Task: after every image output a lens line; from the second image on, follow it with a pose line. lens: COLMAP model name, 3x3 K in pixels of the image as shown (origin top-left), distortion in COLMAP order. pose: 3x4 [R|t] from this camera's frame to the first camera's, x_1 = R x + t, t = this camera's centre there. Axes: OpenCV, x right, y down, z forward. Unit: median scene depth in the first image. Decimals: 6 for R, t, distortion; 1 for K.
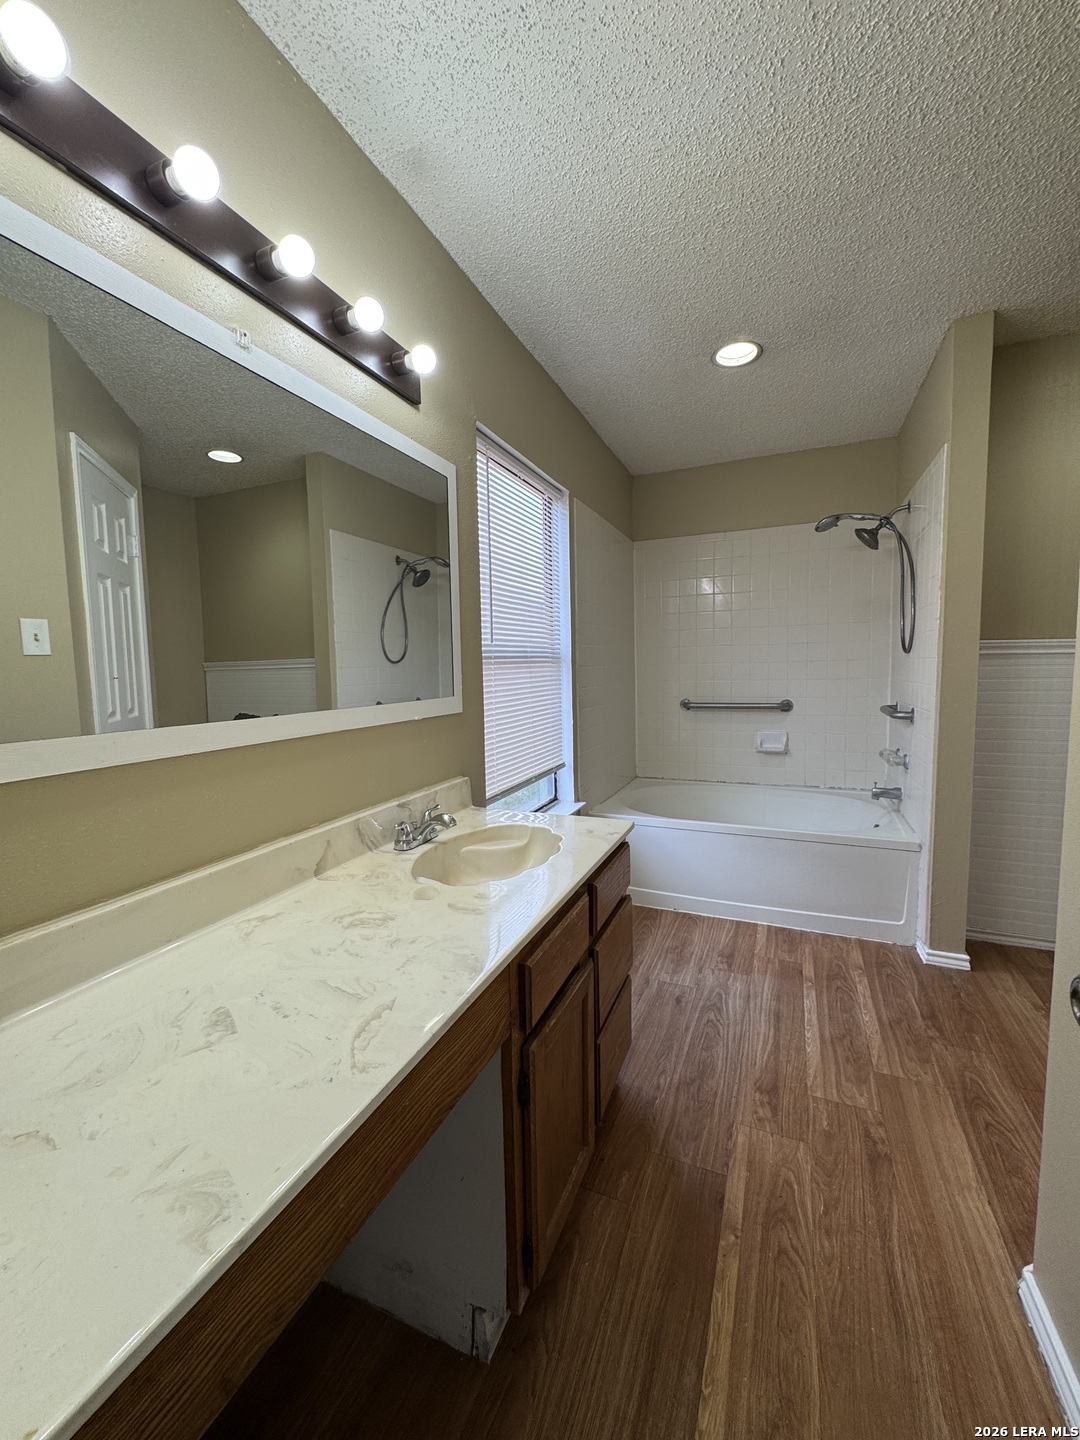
lens RADIAL K [[573.4, 0, 542.2], [0, 573.4, 716.7], [0, 0, 1]] dist [-0.001779, 0.000240]
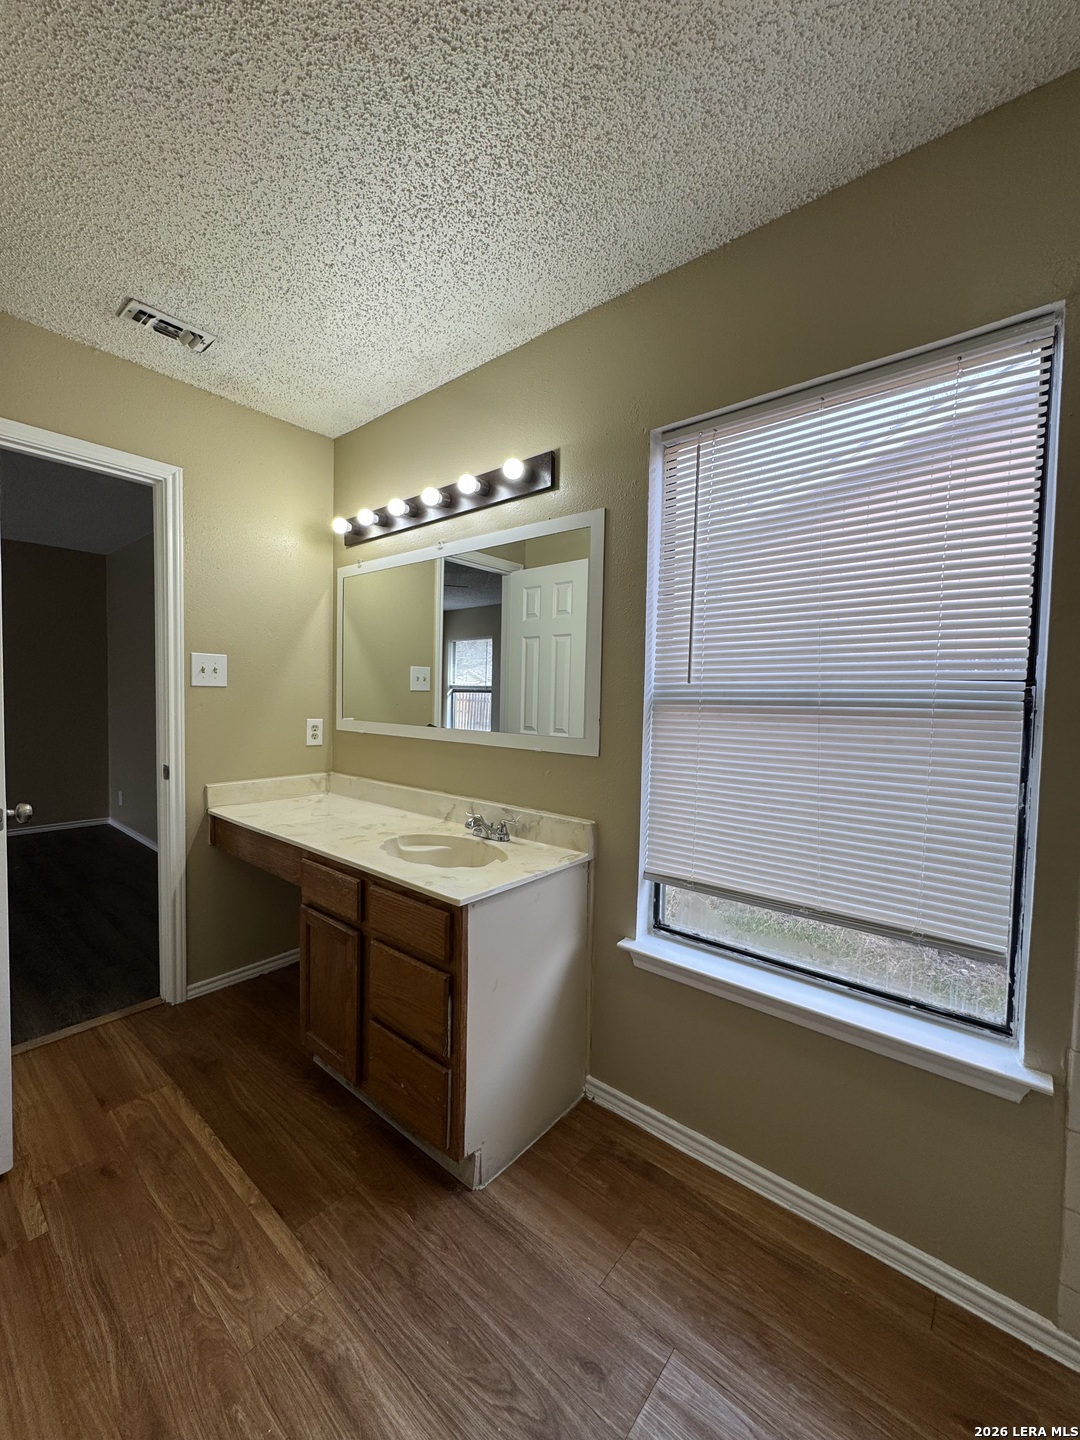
lens RADIAL K [[573.4, 0, 541.8], [0, 573.4, 720.1], [0, 0, 1]] dist [-0.001779, 0.000240]
pose [[-0.286237, 0.050998, -0.956801, 1.029928], [-0.100271, 0.991505, 0.082845, -0.177851], [0.952898, 0.119652, -0.278692, 1.484959]]
